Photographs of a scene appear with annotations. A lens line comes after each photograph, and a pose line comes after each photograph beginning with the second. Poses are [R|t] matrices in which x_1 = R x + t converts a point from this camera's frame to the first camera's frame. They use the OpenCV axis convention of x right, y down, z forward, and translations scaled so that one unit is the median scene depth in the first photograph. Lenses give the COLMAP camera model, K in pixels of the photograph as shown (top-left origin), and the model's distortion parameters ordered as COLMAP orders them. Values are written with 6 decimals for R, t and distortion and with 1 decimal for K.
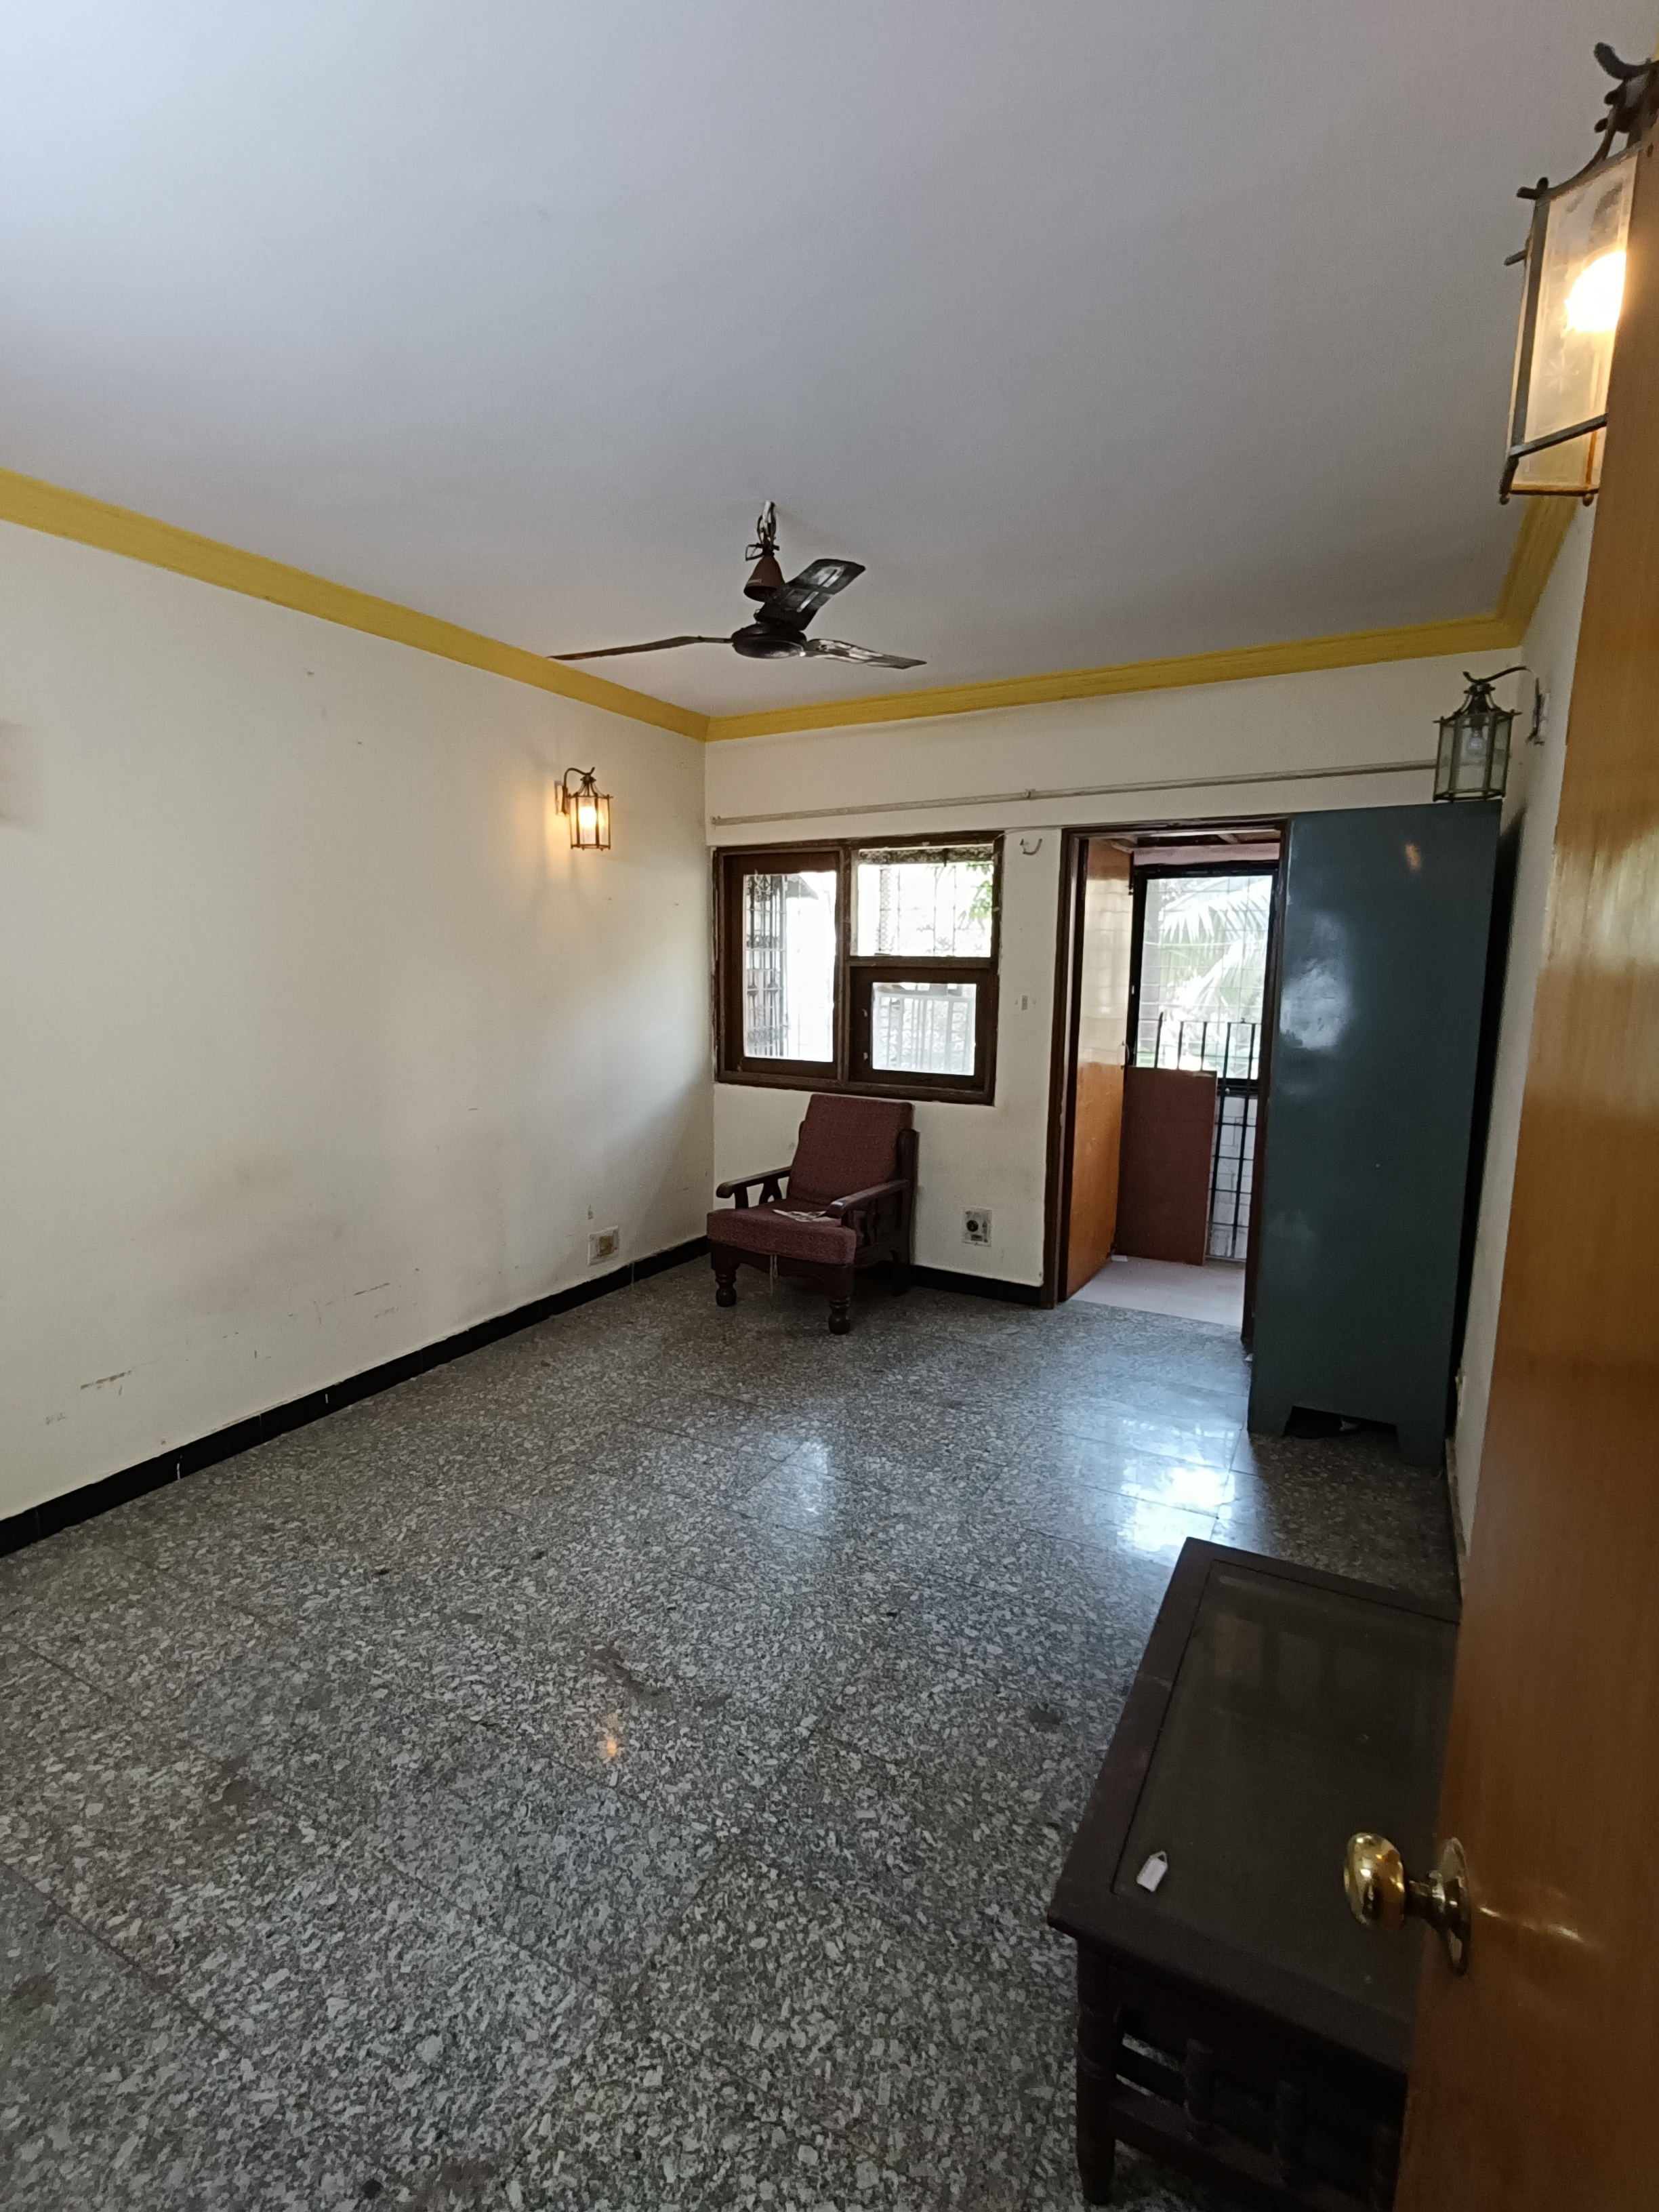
lens RADIAL K [[1026.0, 0, 829.1], [0, 1026.0, 1107.6], [0, 0, 1]] dist [0.004381, 0.000153]
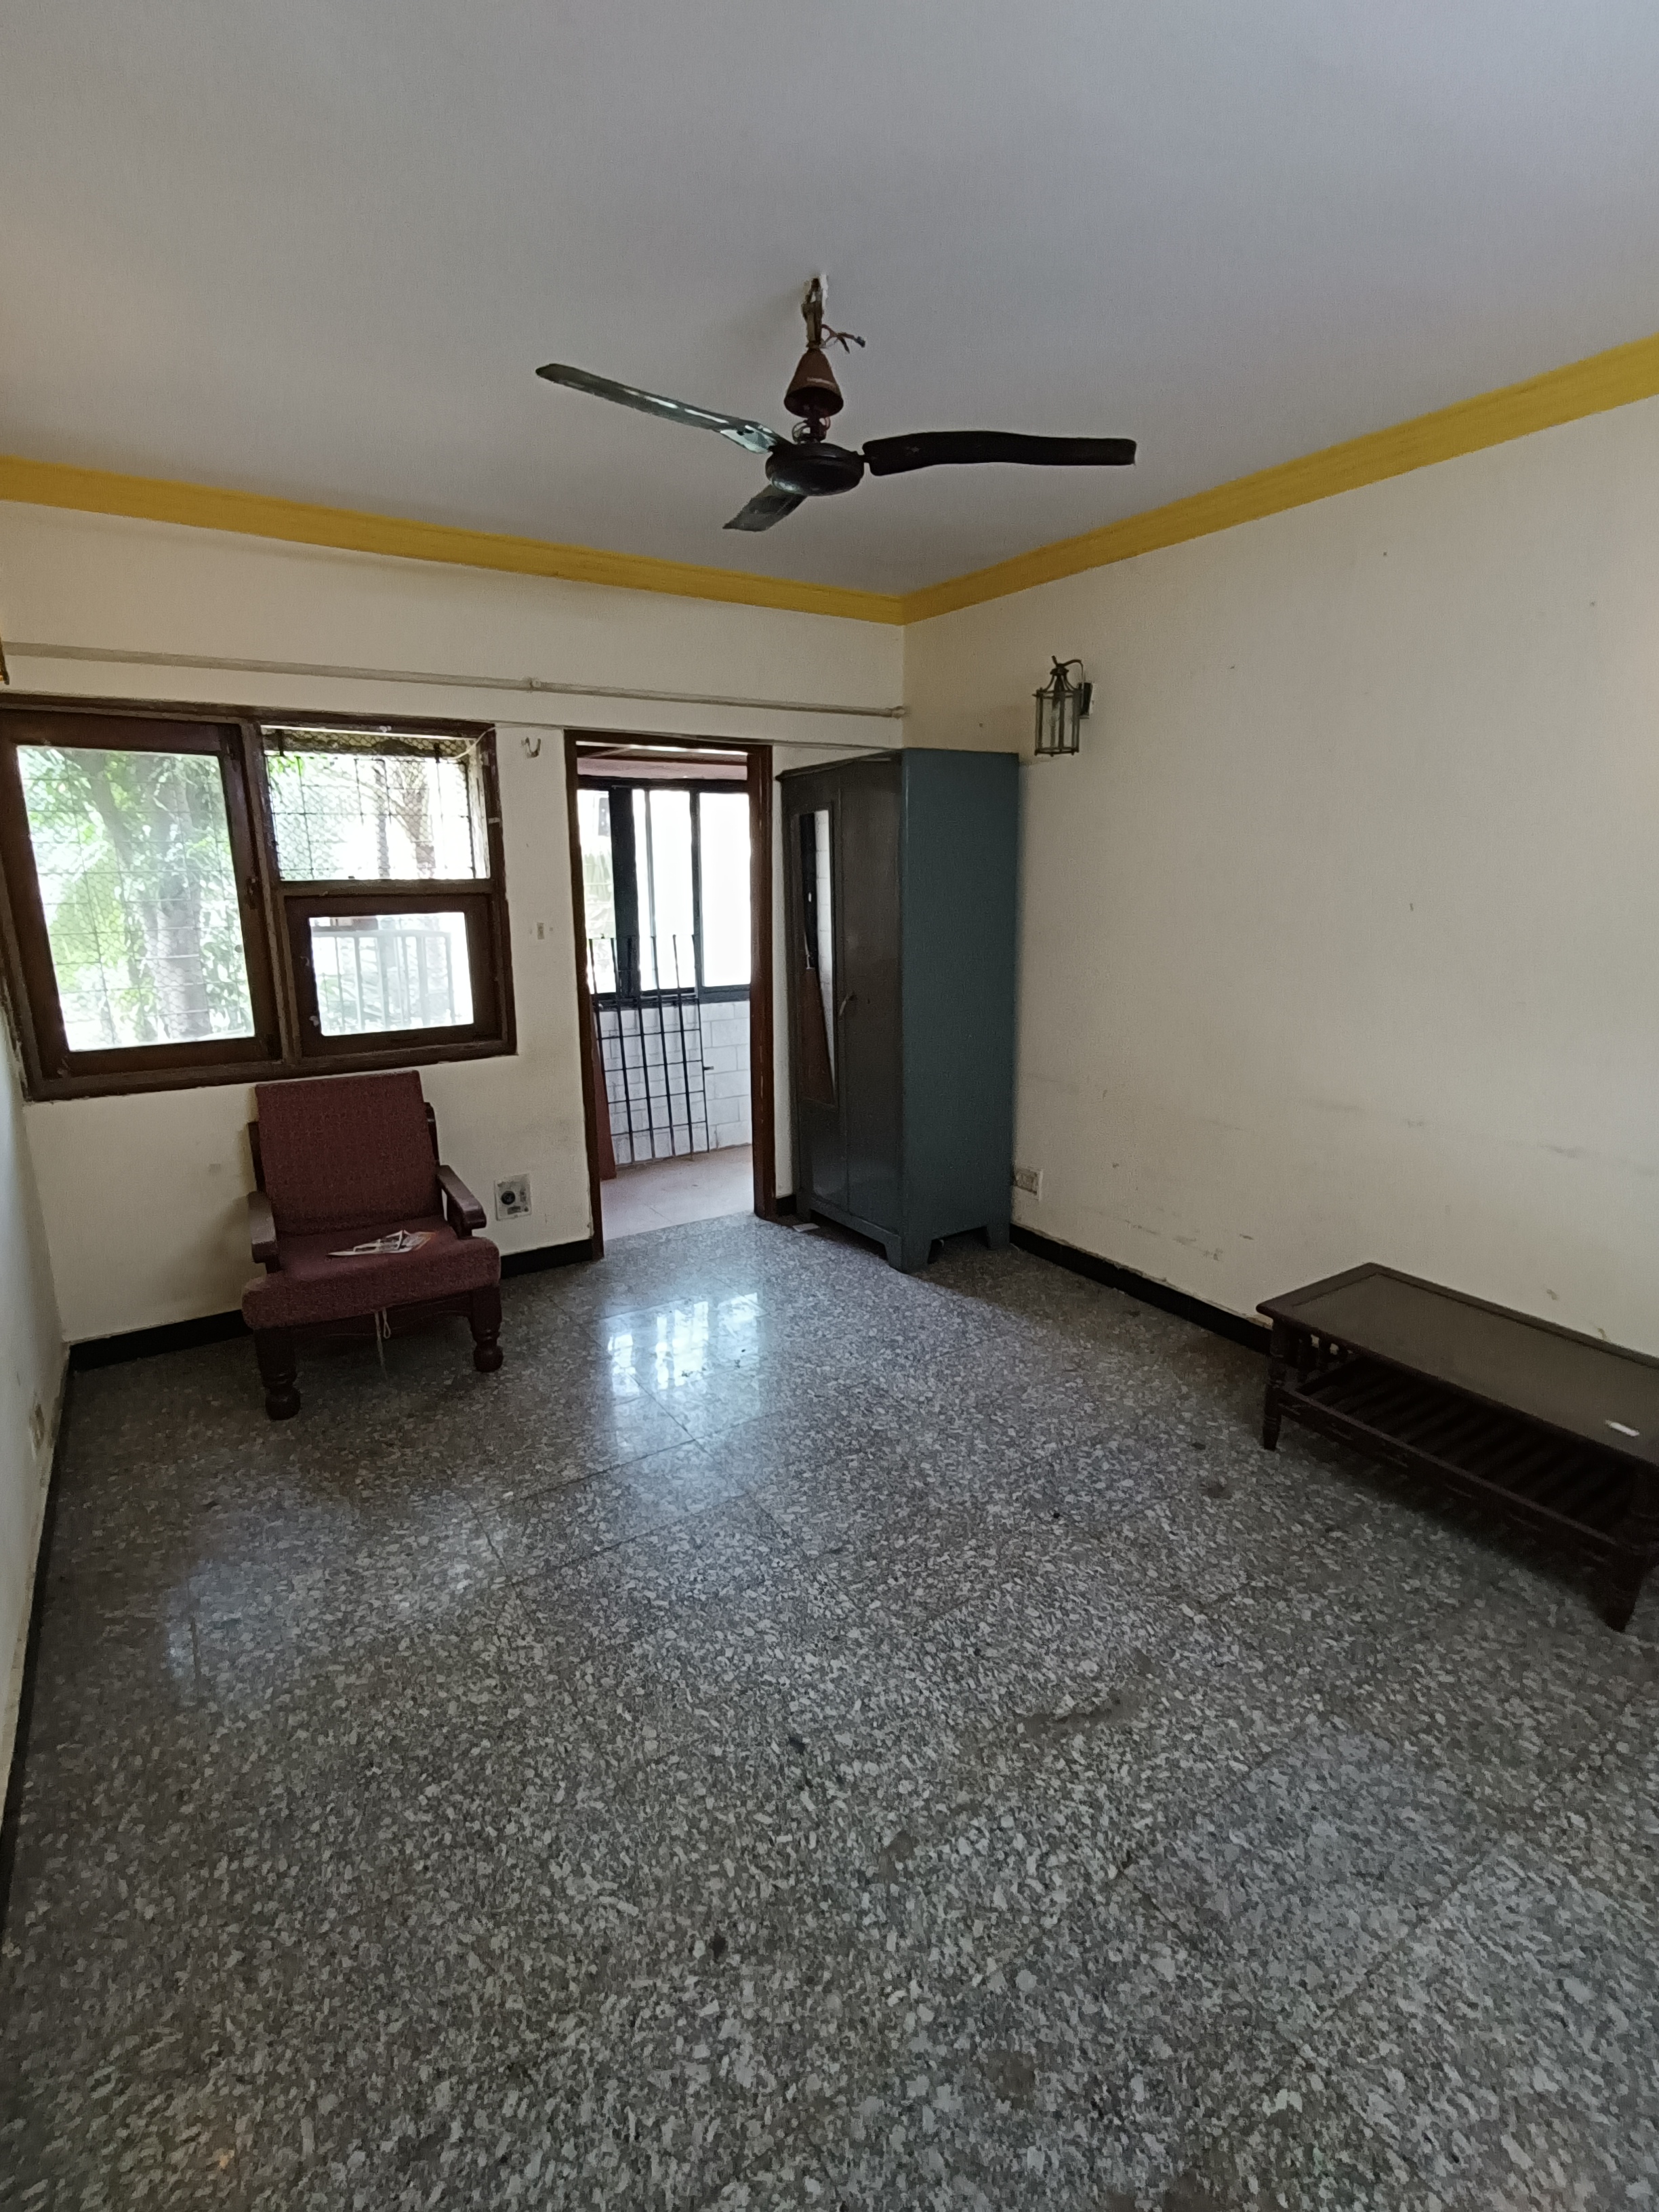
lens RADIAL K [[1026.0, 0, 825.6], [0, 1026.0, 1102.1], [0, 0, 1]] dist [0.004381, 0.000153]
pose [[0.482446, -0.210175, 0.850337, -0.950829], [0.140866, 0.976767, 0.161503, -0.135702], [-0.864524, 0.041867, 0.500844, 0.733792]]
